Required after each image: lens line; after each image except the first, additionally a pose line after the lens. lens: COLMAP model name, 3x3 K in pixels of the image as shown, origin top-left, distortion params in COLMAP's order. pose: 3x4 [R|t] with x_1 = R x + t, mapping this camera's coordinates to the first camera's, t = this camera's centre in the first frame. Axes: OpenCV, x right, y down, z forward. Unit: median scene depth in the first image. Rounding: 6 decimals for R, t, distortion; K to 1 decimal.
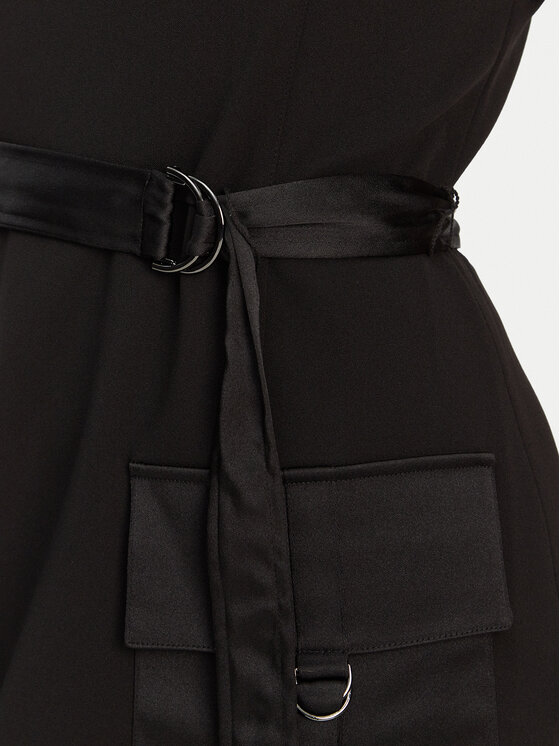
lens RADIAL K [[1600.0, 0, 280.0], [0, 1600.0, 373.0], [0, 0, 1]] dist [0.006556, -0.016569]
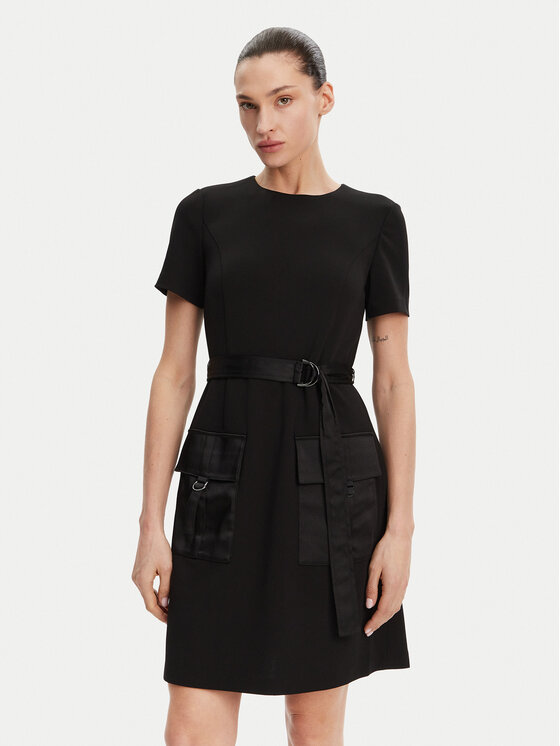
lens RADIAL K [[946.7, 0, 280.0], [0, 946.7, 373.0], [0, 0, 1]] dist [-0.012043, 0.005243]
pose [[0.943700, -0.054216, 0.326328, -0.862702], [0.079209, 0.994815, -0.063784, 0.047012], [-0.321178, 0.086041, 0.943102, -1.139329]]
